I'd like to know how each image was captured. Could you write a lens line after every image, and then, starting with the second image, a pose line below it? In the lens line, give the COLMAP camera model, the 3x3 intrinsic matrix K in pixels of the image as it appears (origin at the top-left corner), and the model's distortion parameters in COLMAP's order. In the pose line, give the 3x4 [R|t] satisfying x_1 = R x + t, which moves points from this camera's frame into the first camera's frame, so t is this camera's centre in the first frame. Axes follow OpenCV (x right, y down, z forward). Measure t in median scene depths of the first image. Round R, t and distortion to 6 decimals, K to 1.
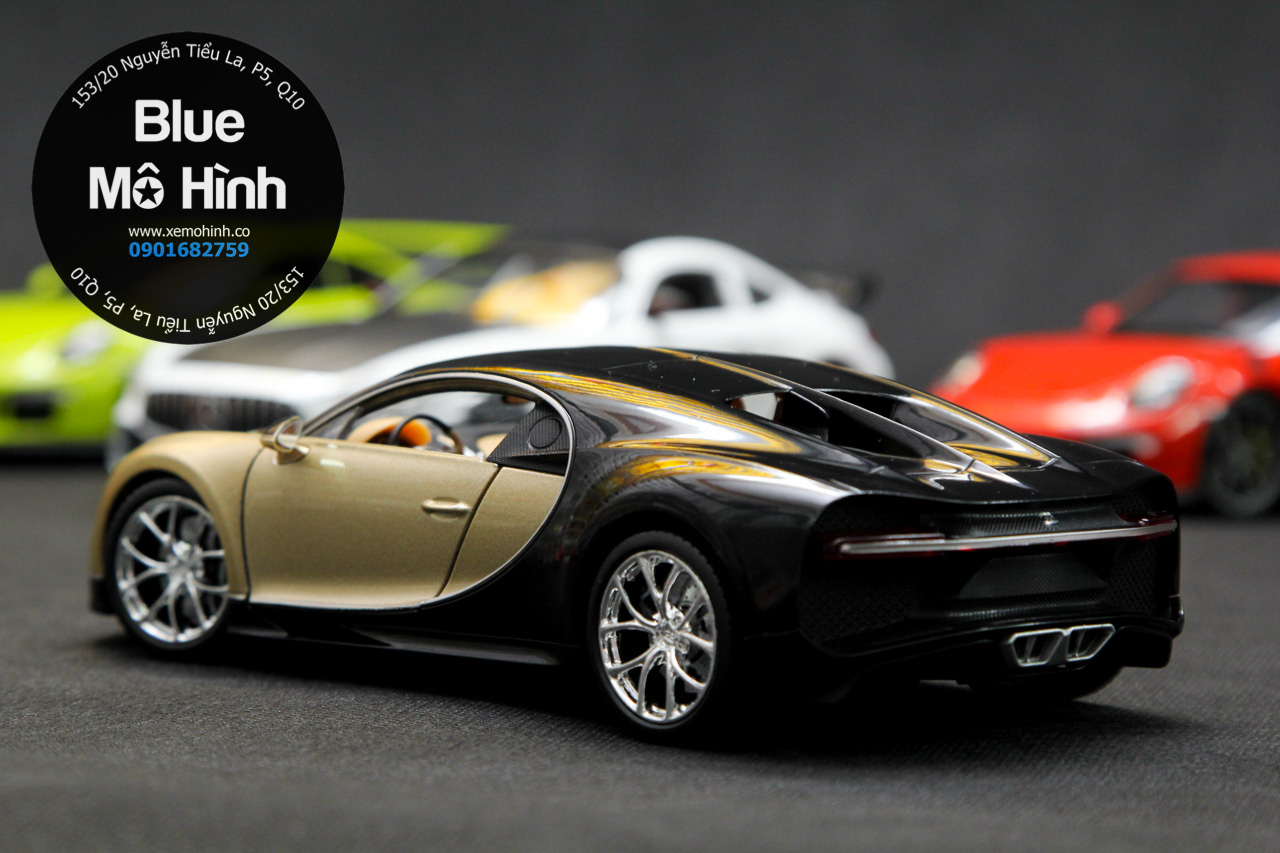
lens RADIAL K [[5055.6, 0, 640.1], [0, 5055.6, 426.1], [0, 0, 1]] dist [-0.232869, 0.000000]
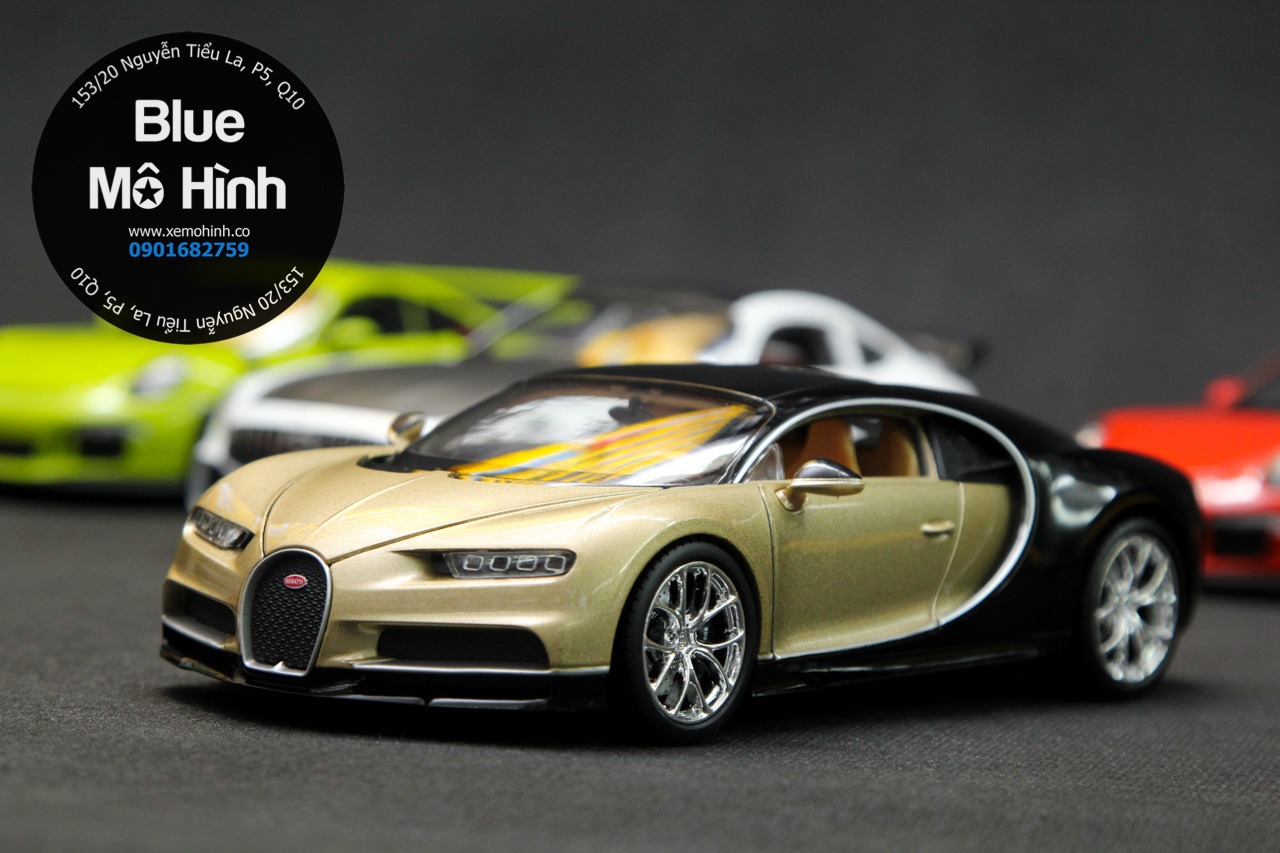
lens RADIAL K [[4853.4, 0, 639.3], [0, 4853.4, 425.6], [0, 0, 1]] dist [0.346941, 0.000000]
pose [[0.999182, 0.040421, 0.000900, -0.033907], [-0.040403, 0.999077, -0.014566, 0.004707], [-0.001488, 0.014517, 0.999894, 0.116010]]
